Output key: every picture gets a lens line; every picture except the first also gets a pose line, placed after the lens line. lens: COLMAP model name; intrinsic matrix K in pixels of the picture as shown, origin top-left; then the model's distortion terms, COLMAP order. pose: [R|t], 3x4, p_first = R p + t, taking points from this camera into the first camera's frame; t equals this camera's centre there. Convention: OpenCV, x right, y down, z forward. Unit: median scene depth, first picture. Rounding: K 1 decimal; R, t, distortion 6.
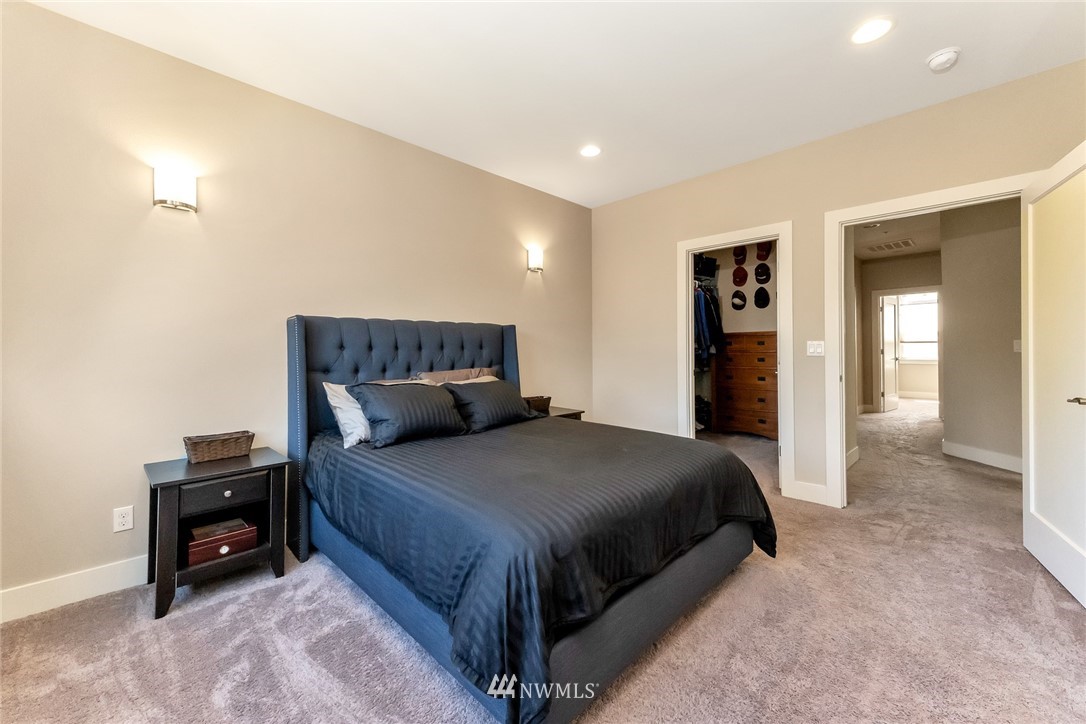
lens RADIAL K [[435.9, 0, 537.3], [0, 435.9, 355.9], [0, 0, 1]] dist [0.000984, -0.000243]
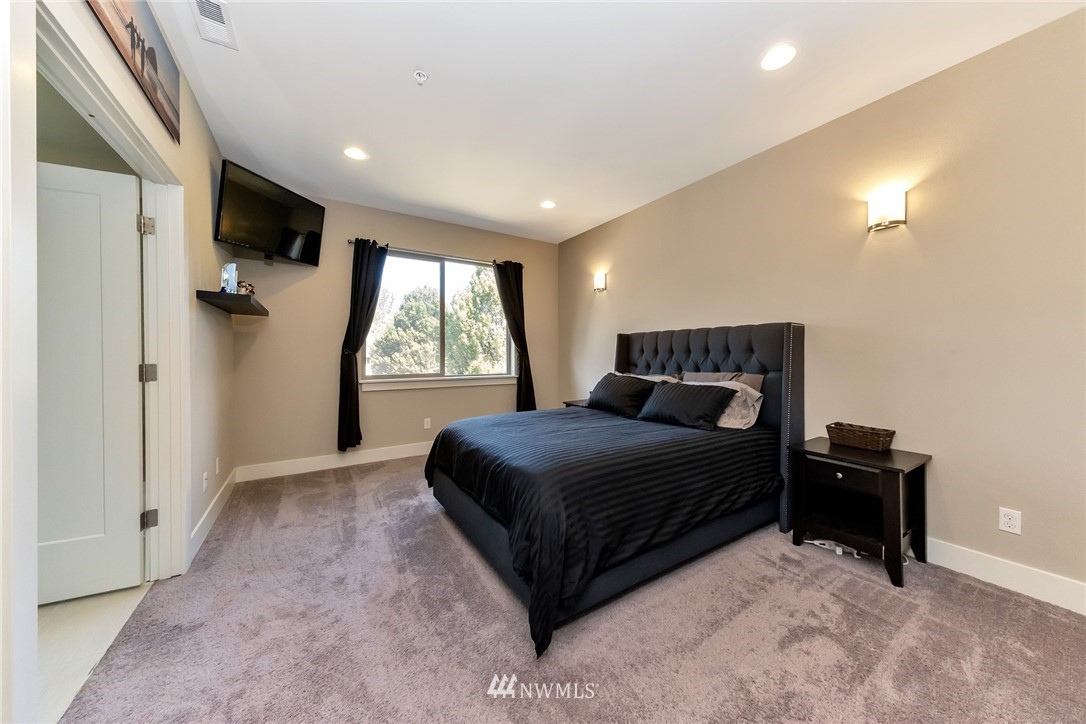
lens RADIAL K [[364.7, 0, 537.9], [0, 364.7, 356.9], [0, 0, 1]] dist [0.006372, -0.001333]
pose [[-0.200741, 0.014235, -0.979541, 0.383199], [-0.010384, 0.999807, 0.016658, -0.007887], [0.979589, 0.013516, -0.200555, 0.382714]]
